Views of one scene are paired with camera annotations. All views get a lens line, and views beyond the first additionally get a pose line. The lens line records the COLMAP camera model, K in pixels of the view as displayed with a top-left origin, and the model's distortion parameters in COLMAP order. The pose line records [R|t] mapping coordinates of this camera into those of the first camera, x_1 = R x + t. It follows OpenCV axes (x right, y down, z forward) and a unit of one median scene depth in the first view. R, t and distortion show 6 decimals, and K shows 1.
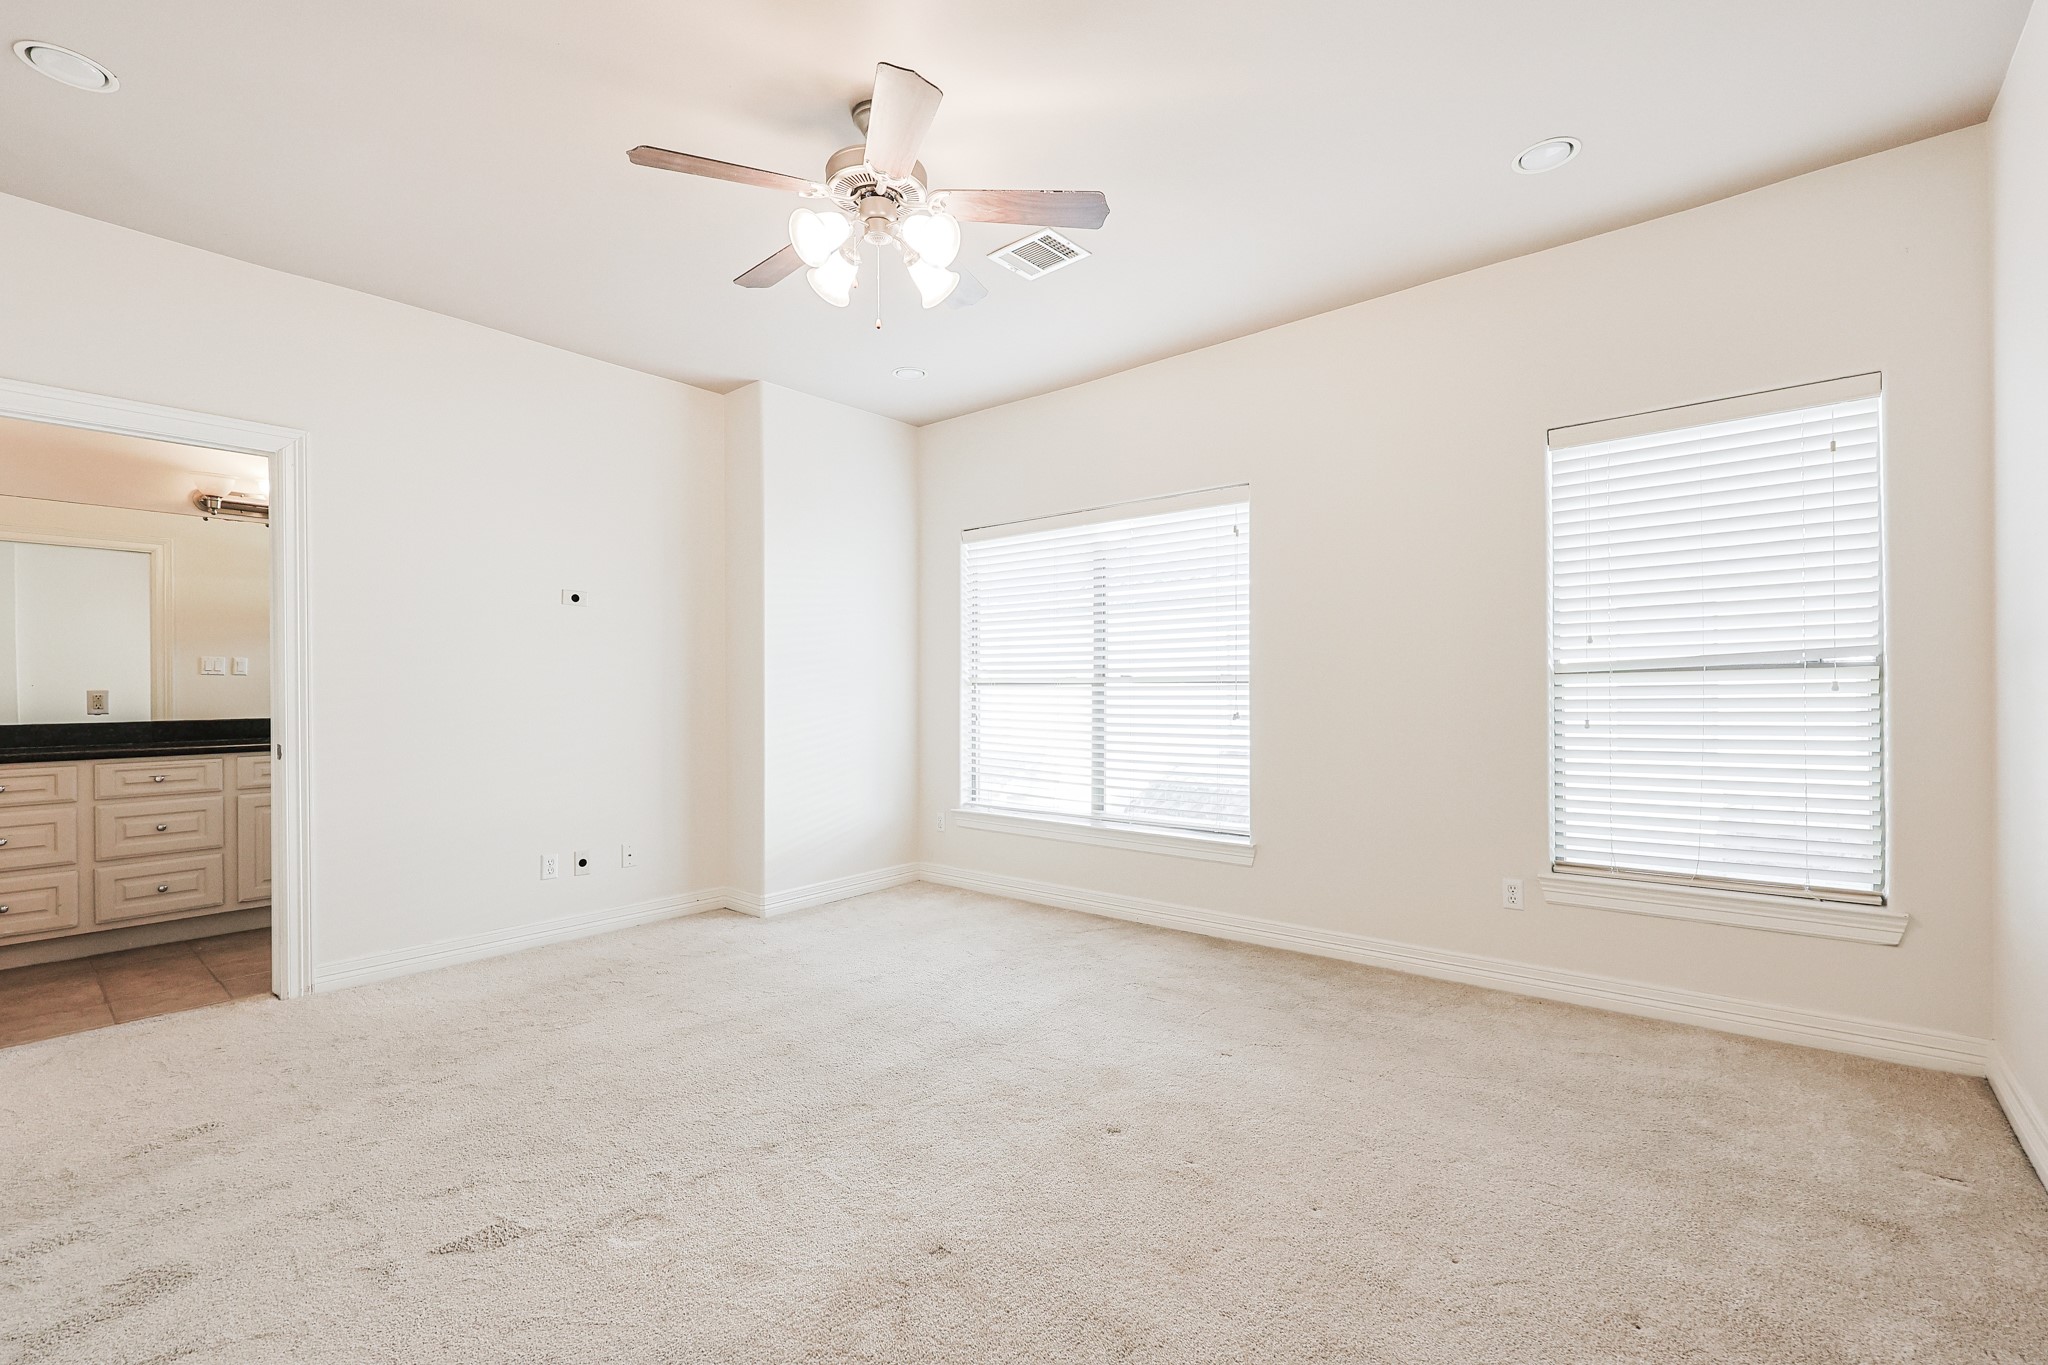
lens RADIAL K [[872.5, 0, 1013.7], [0, 872.5, 687.6], [0, 0, 1]] dist [-0.001640, 0.000346]
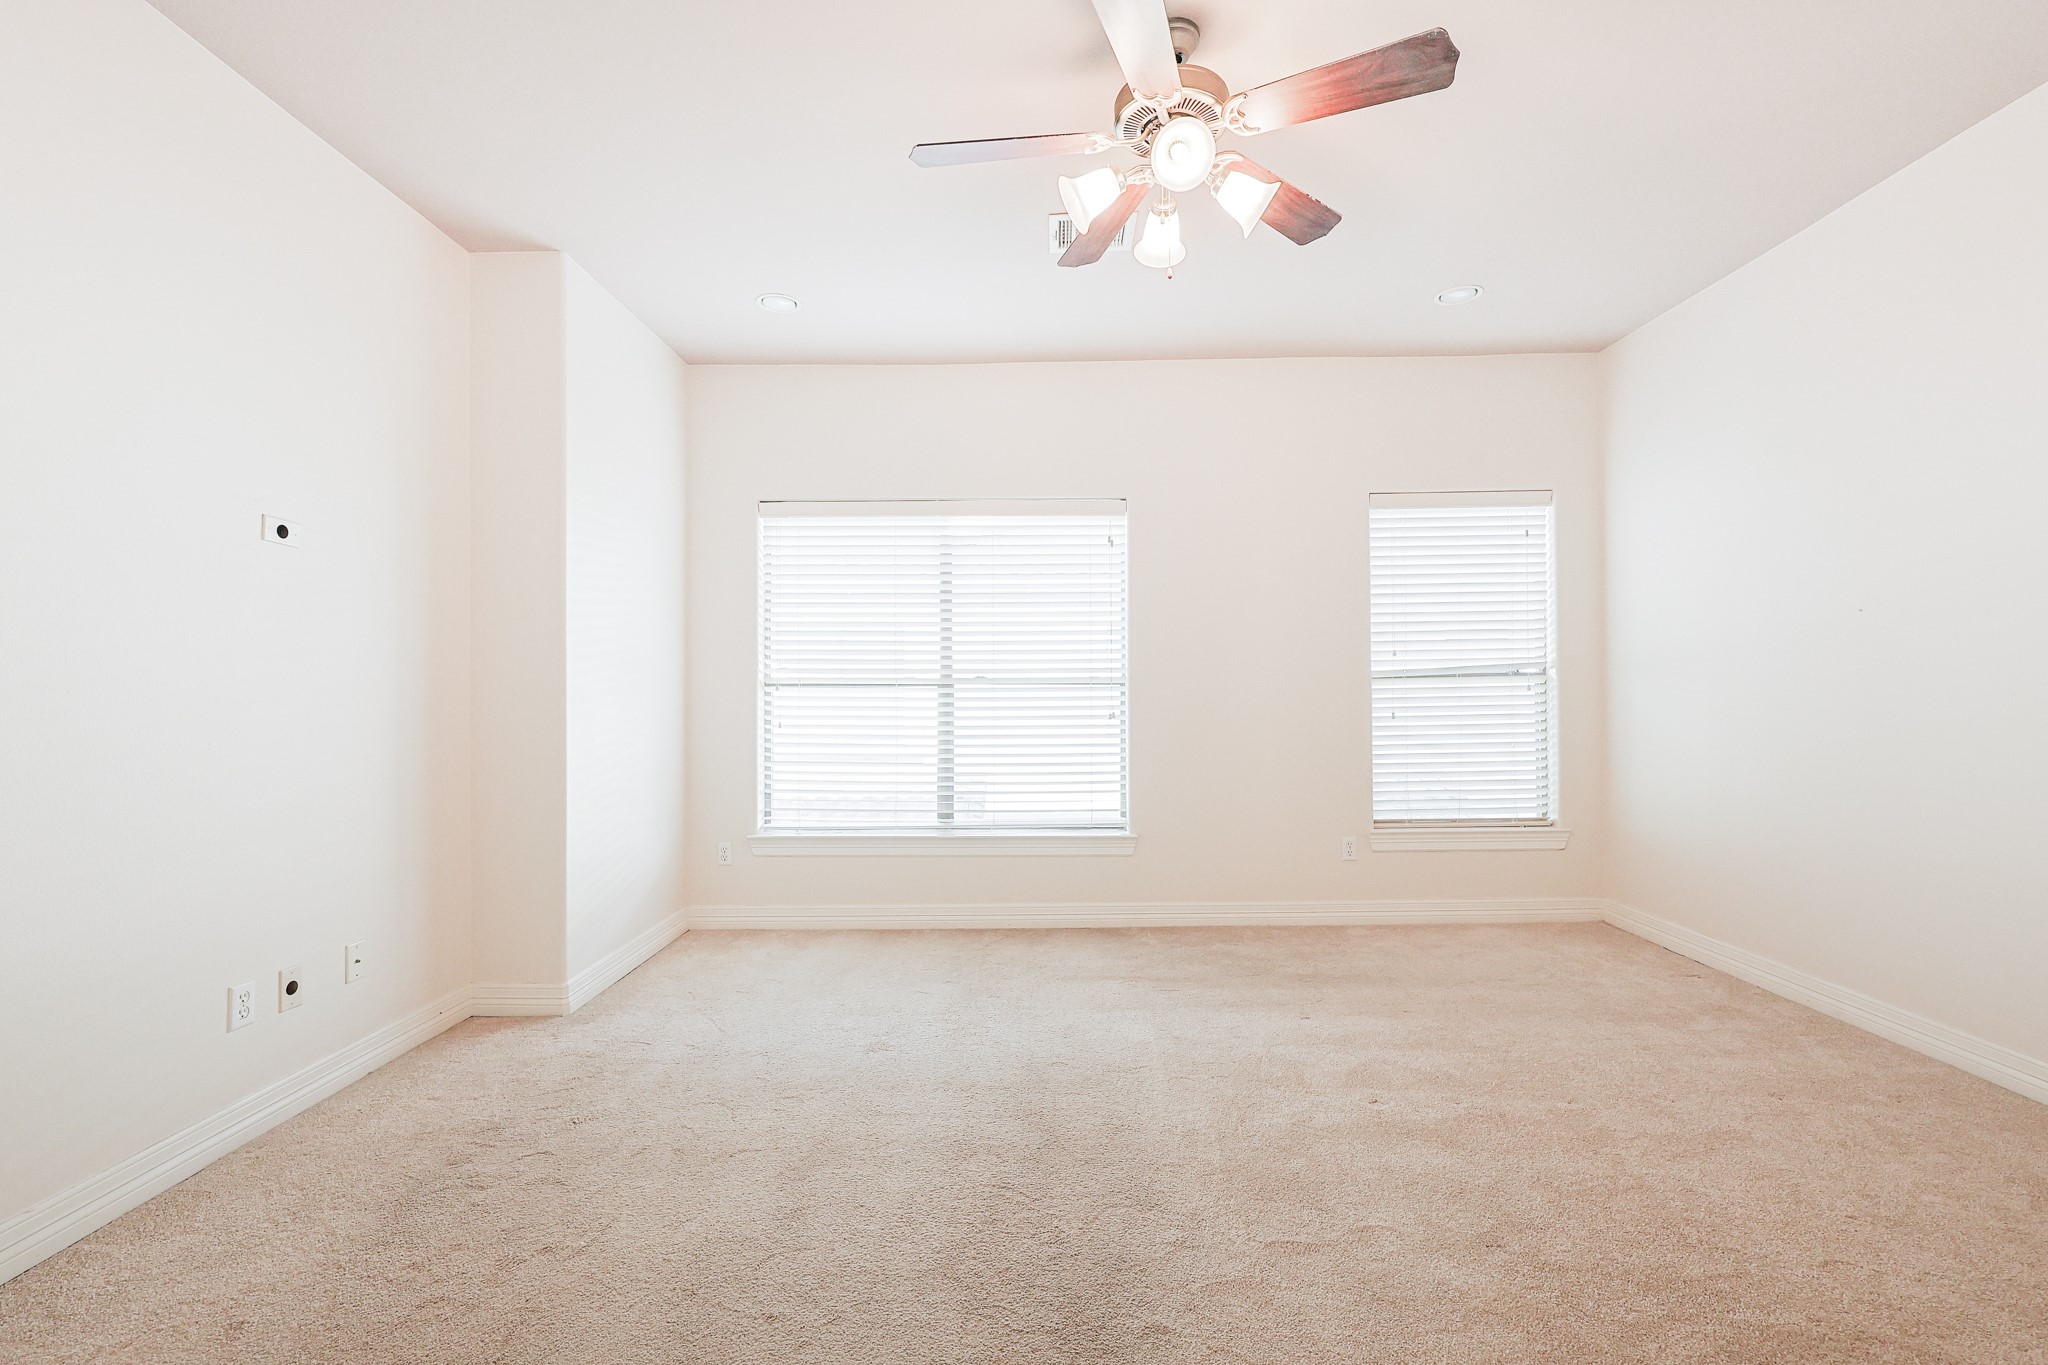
lens RADIAL K [[872.5, 0, 1013.7], [0, 872.5, 687.6], [0, 0, 1]] dist [-0.001640, 0.000346]
pose [[0.774502, 0.003153, 0.632563, -0.503728], [0.000853, 0.999981, -0.006029, 0.004808], [-0.632571, 0.005209, 0.774485, 0.252082]]
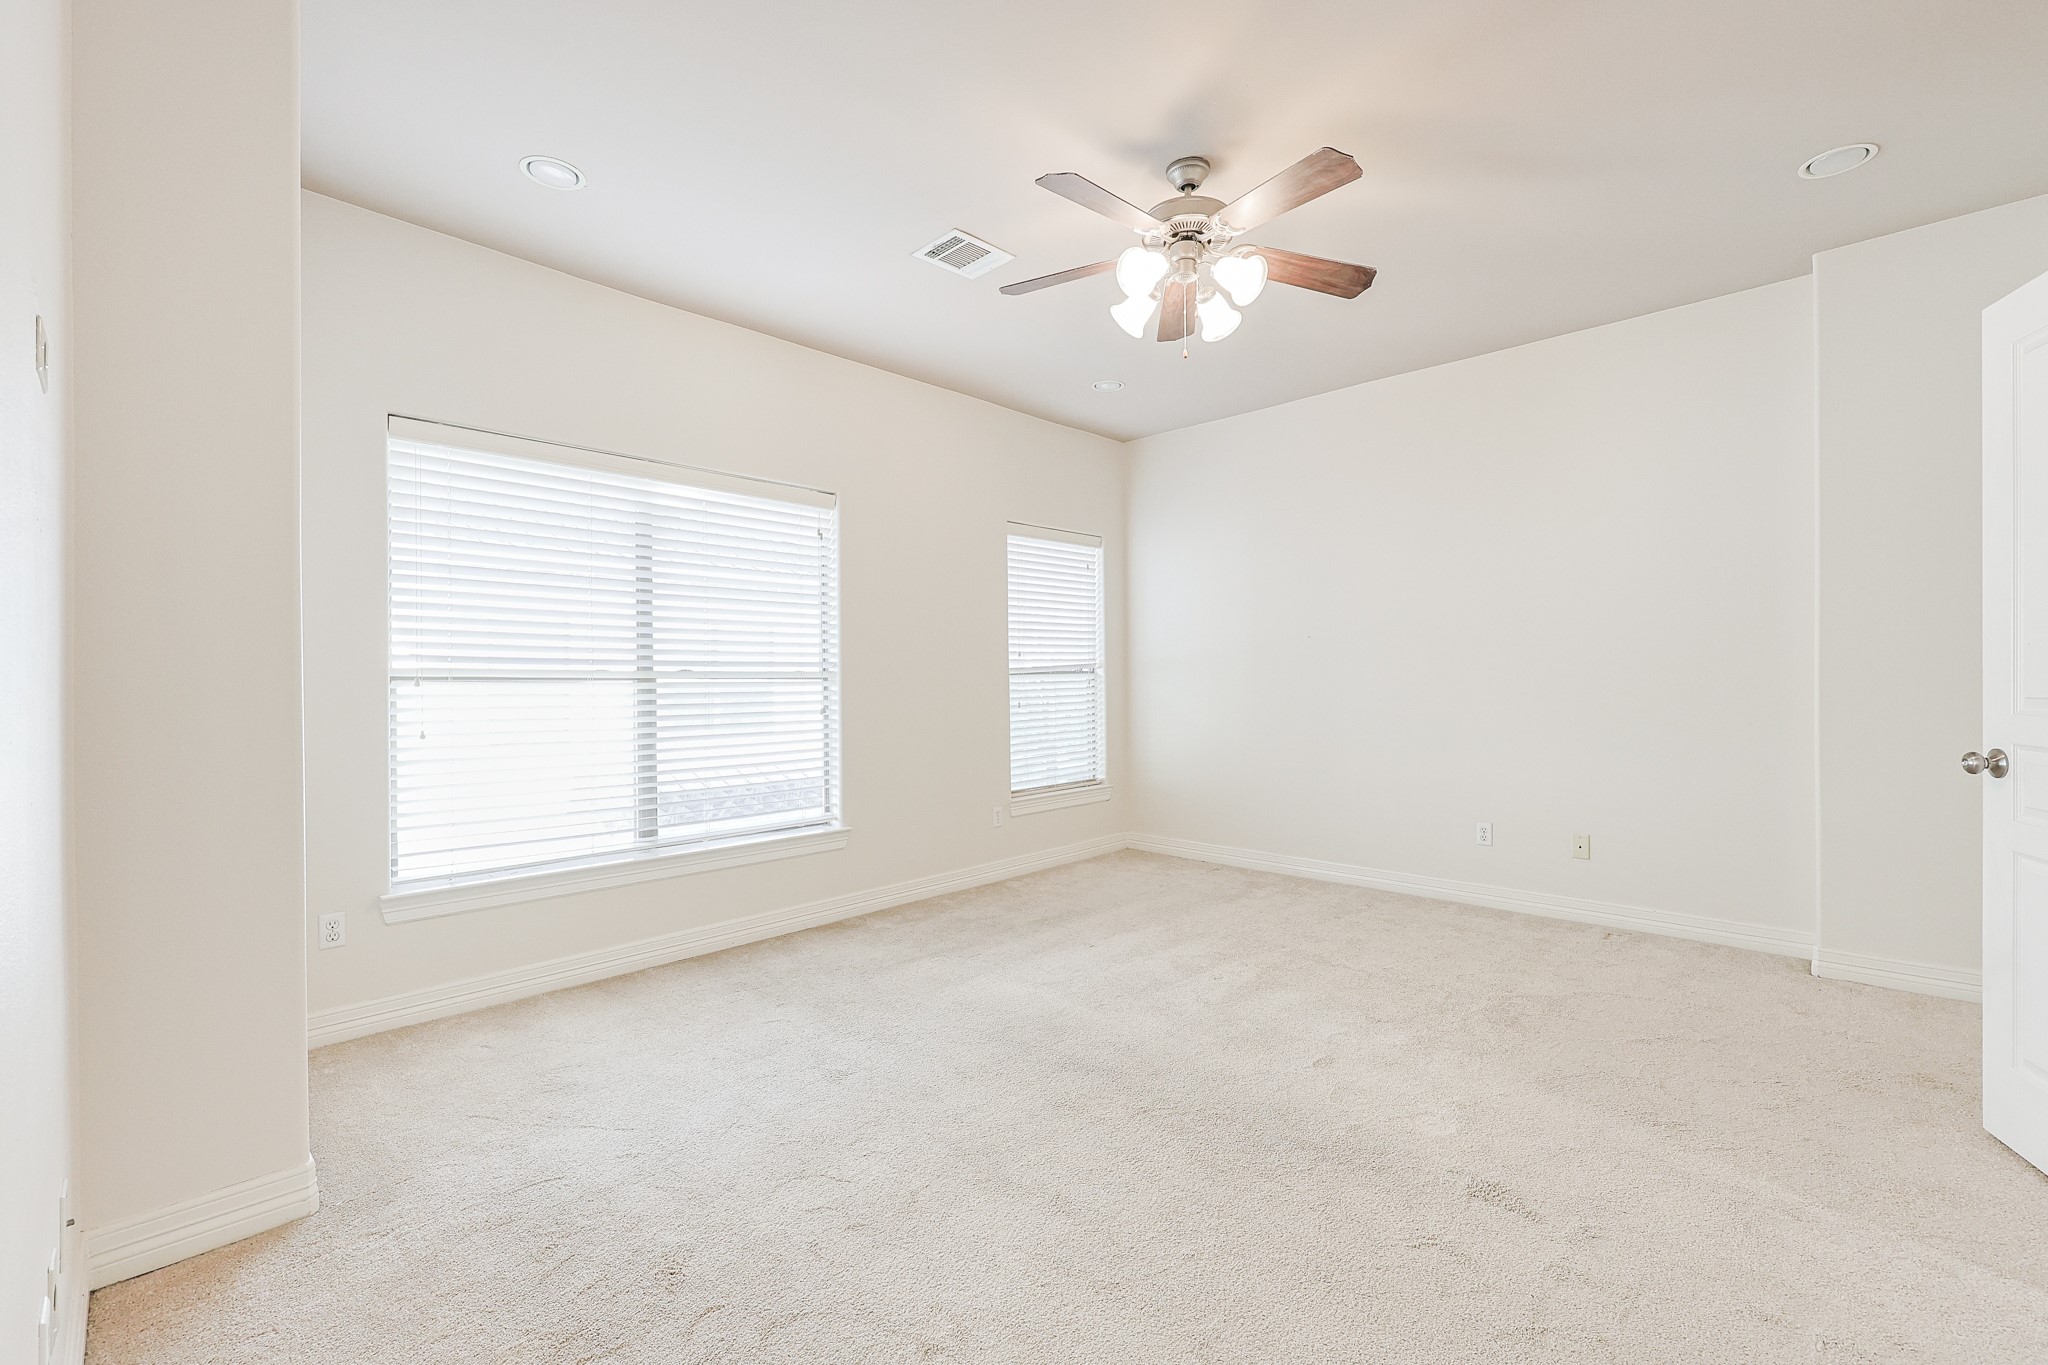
lens RADIAL K [[879.4, 0, 1019.4], [0, 879.4, 685.9], [0, 0, 1]] dist [-0.002107, -0.000132]
pose [[0.062311, 0.000052, 0.998057, -0.780824], [0.006614, 0.999978, -0.000465, 0.004966], [-0.998035, 0.006630, 0.062309, 0.691403]]
